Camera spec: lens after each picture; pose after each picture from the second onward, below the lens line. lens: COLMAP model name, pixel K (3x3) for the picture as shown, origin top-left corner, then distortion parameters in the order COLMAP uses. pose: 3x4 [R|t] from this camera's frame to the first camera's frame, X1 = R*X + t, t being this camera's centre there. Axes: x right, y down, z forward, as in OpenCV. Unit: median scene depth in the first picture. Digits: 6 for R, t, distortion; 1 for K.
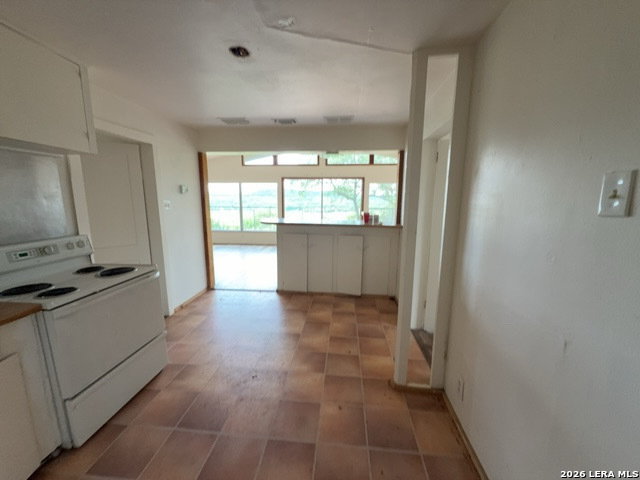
lens RADIAL K [[254.5, 0, 320.2], [0, 254.5, 238.5], [0, 0, 1]] dist [0.002645, 0.000131]
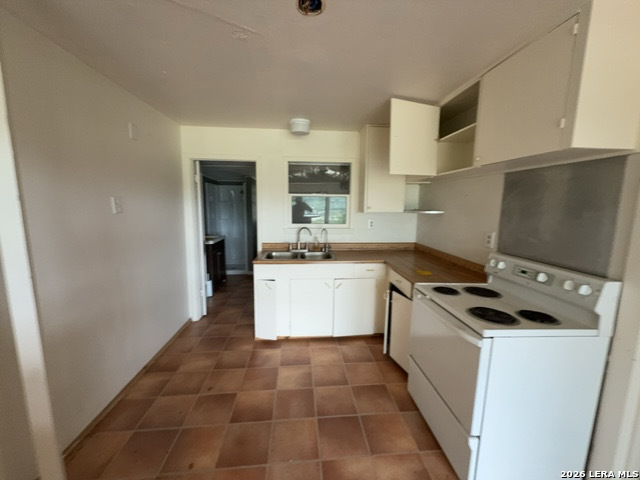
lens RADIAL K [[254.5, 0, 317.9], [0, 254.5, 241.4], [0, 0, 1]] dist [0.002645, 0.000131]
pose [[-0.984852, 0.002601, -0.173376, -0.191855], [-0.048008, 0.956708, 0.287061, -0.291181], [0.166617, 0.291036, -0.942092, 1.722815]]
